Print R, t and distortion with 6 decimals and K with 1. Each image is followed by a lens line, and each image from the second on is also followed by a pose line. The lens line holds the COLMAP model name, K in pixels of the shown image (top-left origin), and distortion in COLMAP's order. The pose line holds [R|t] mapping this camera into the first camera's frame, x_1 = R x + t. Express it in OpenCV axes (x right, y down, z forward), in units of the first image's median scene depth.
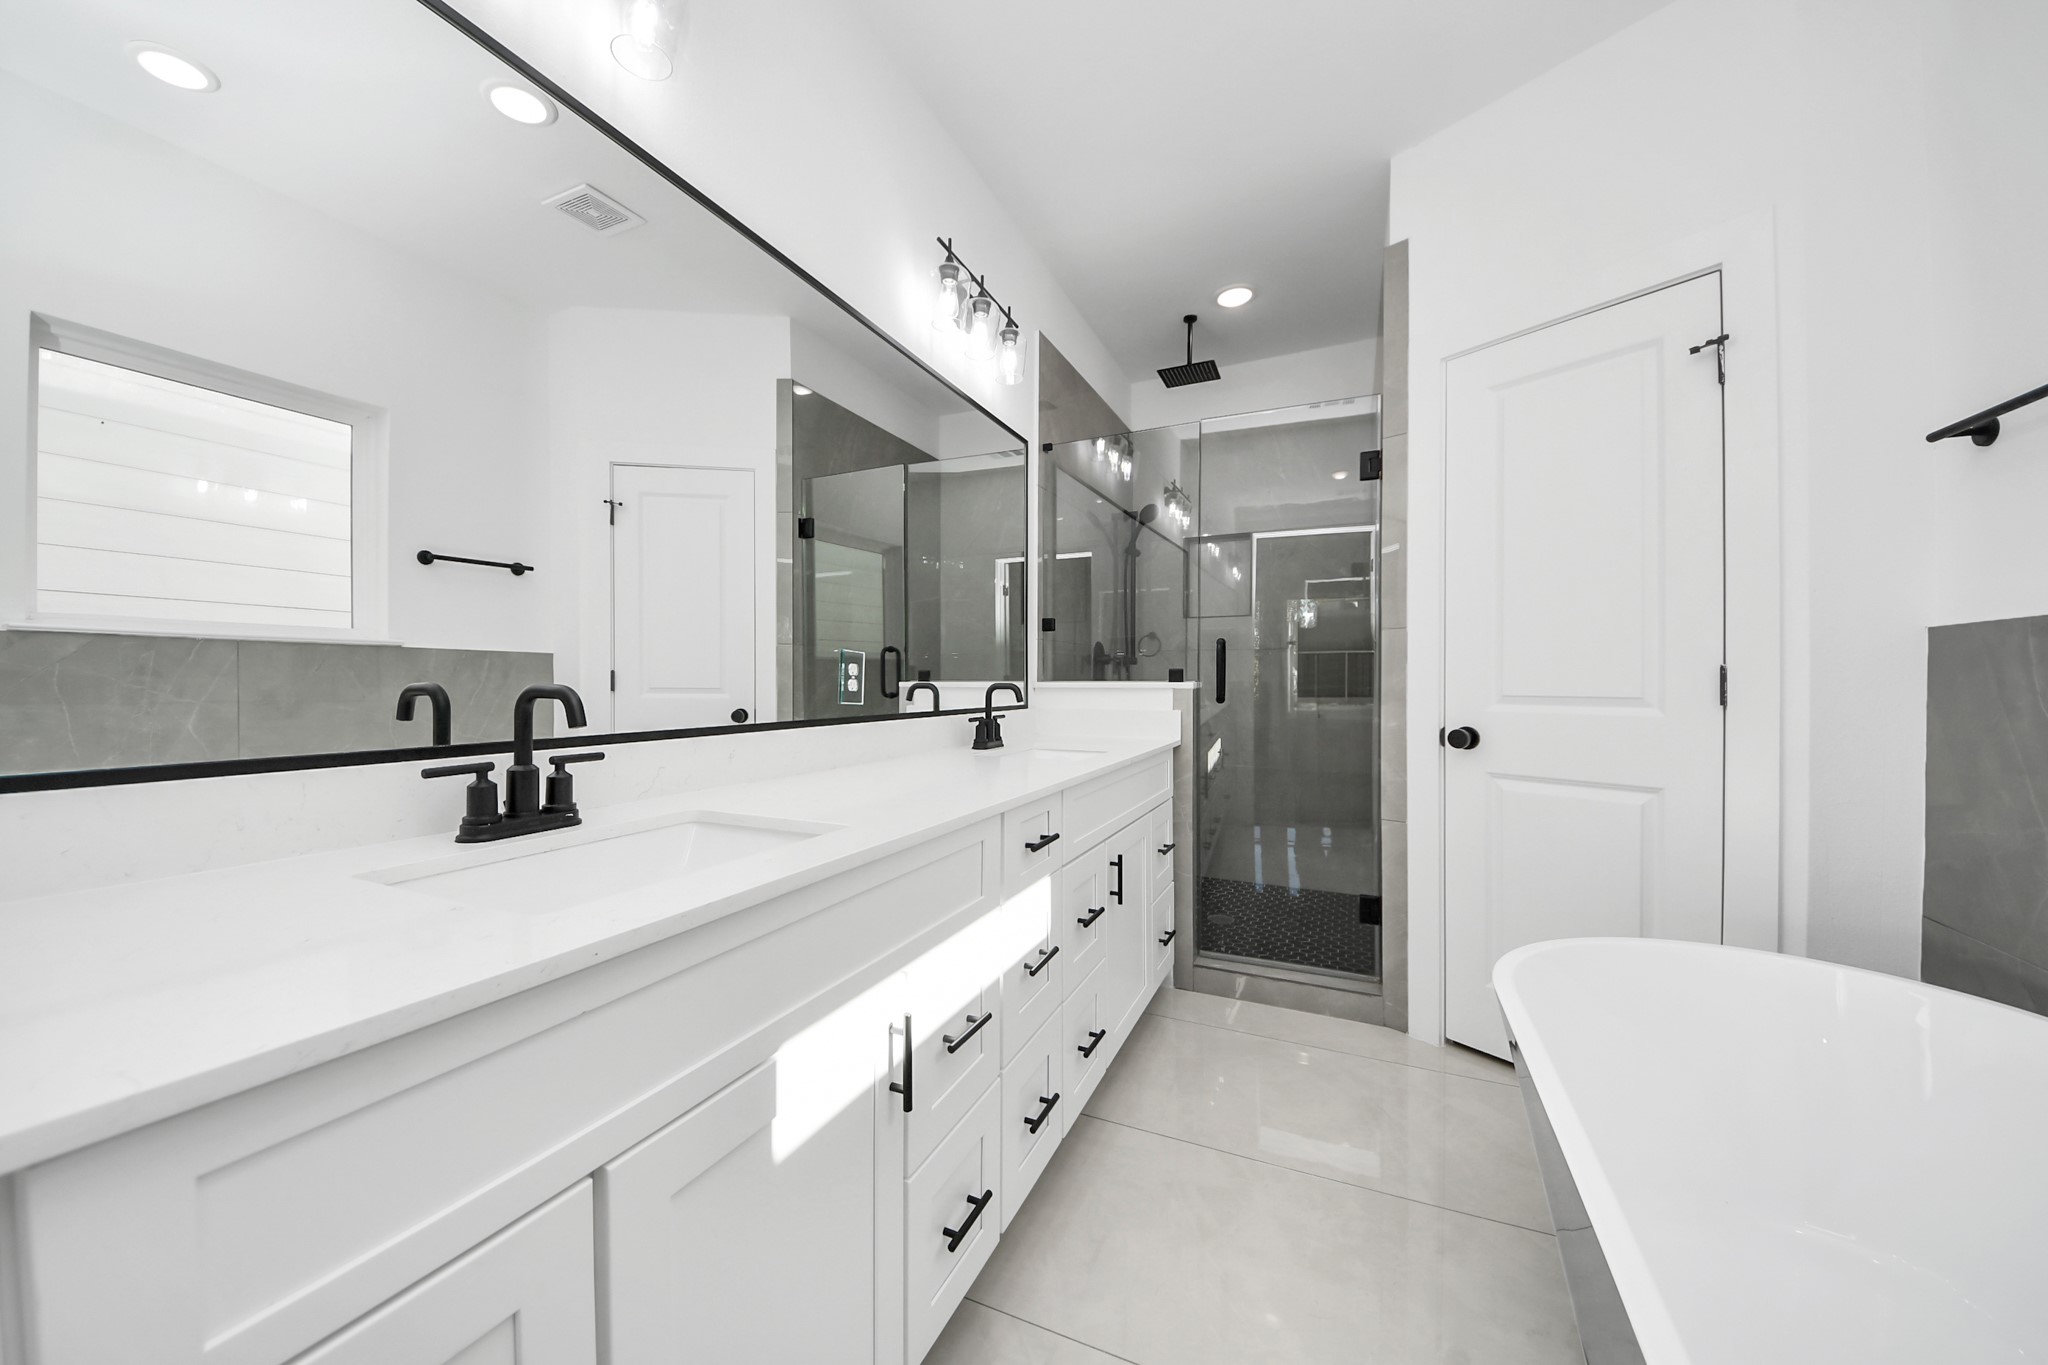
lens RADIAL K [[721.1, 0, 1015.2], [0, 721.1, 685.1], [0, 0, 1]] dist [0.045341, -0.028303]
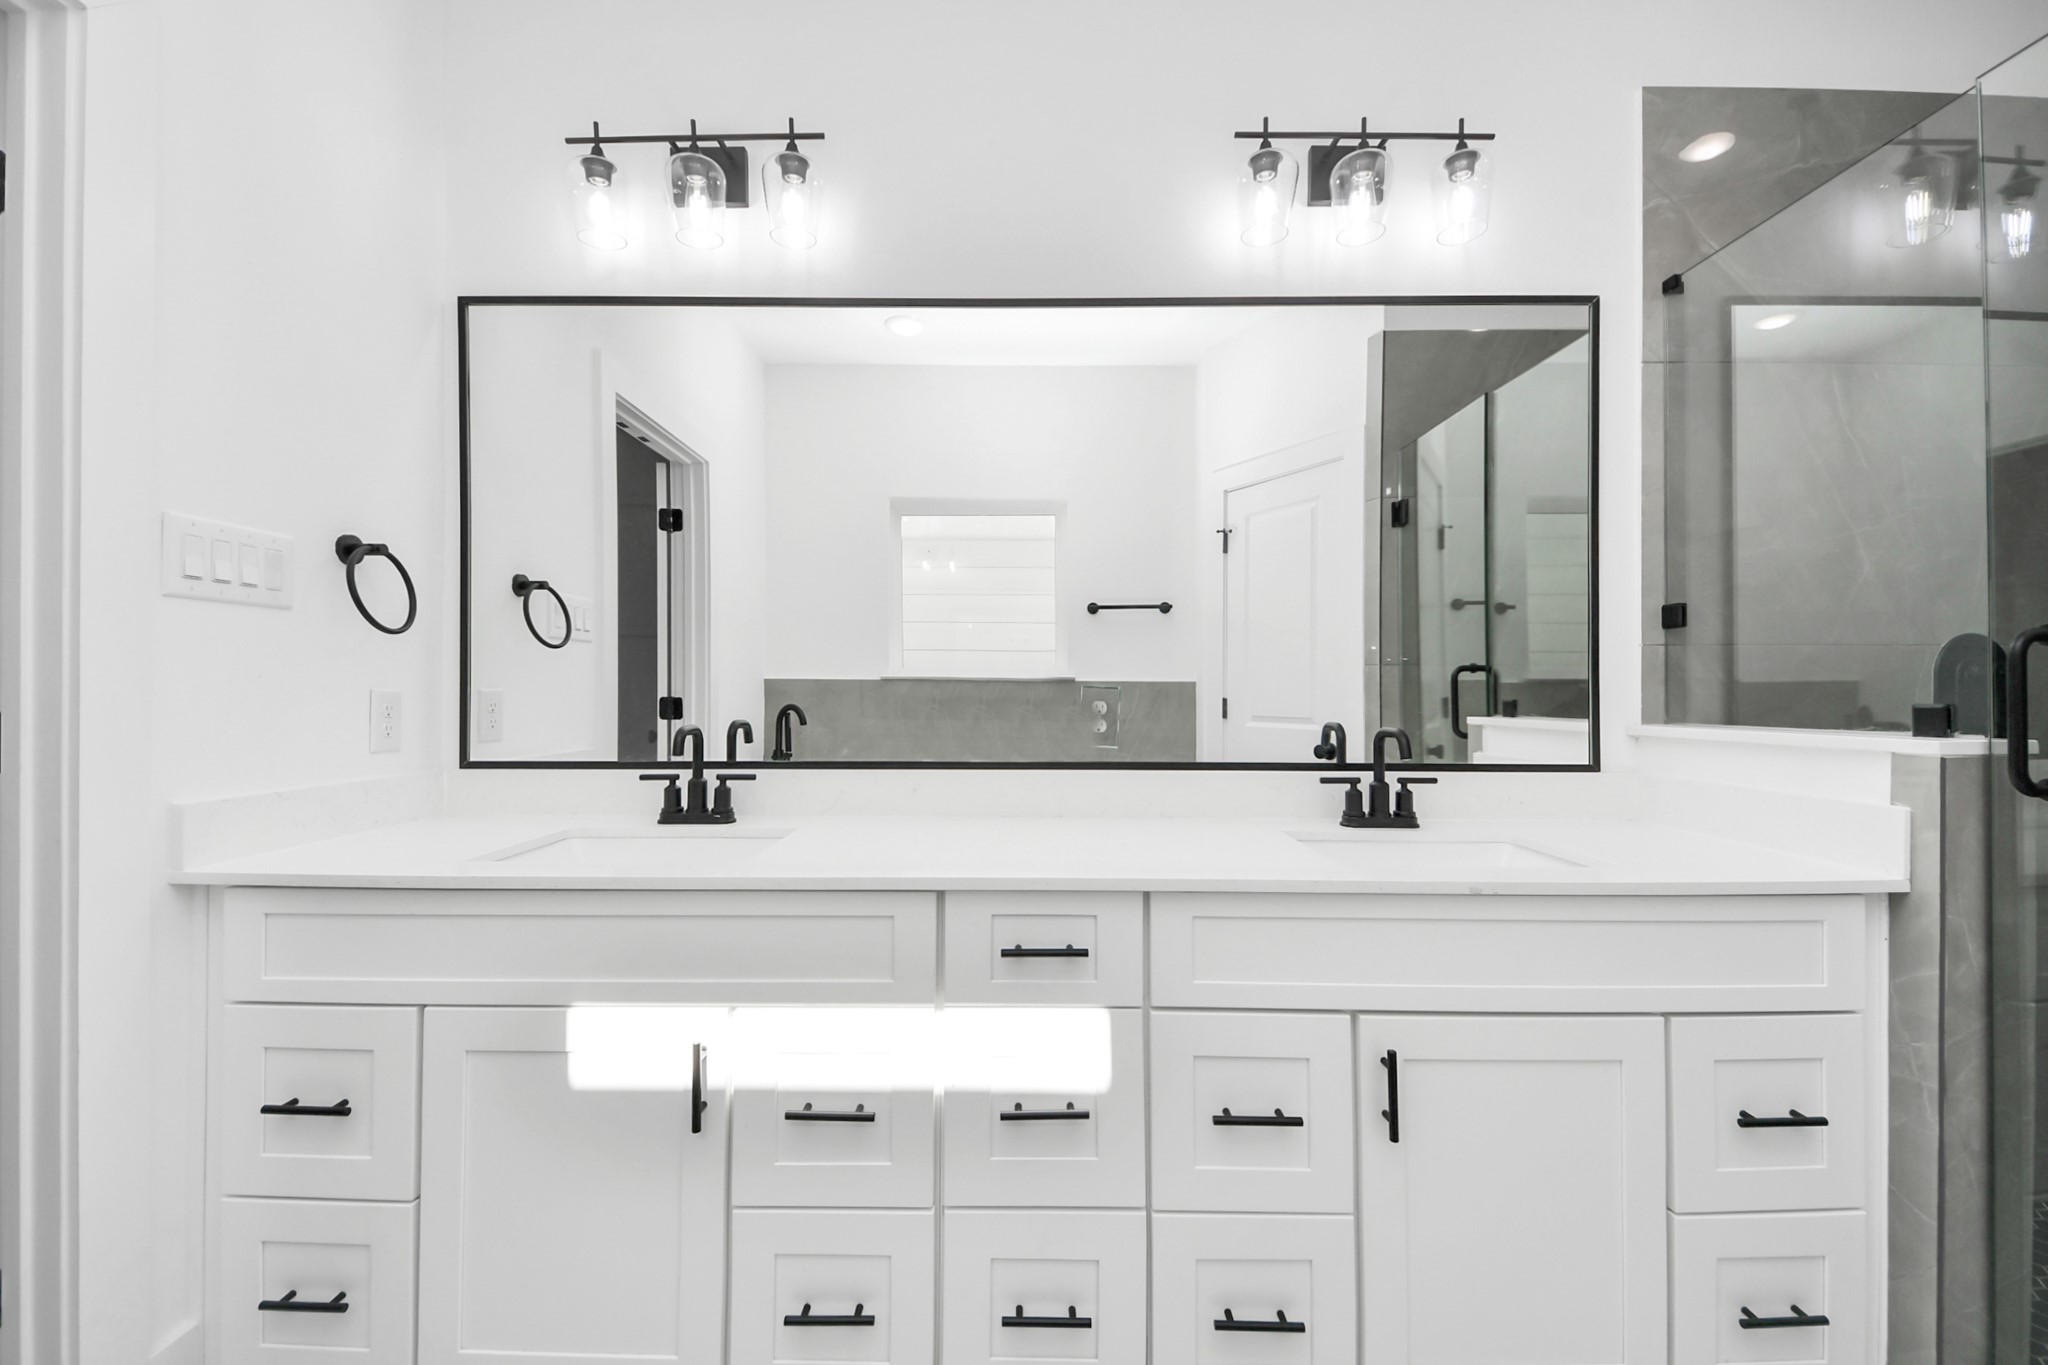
lens RADIAL K [[810.9, 0, 1022.7], [0, 810.9, 690.0], [0, 0, 1]] dist [0.000587, -0.000013]
pose [[0.414341, -0.008781, -0.910079, 0.430786], [-0.004725, 0.999919, -0.011798, -0.021102], [0.910109, 0.009188, 0.414267, 0.353954]]
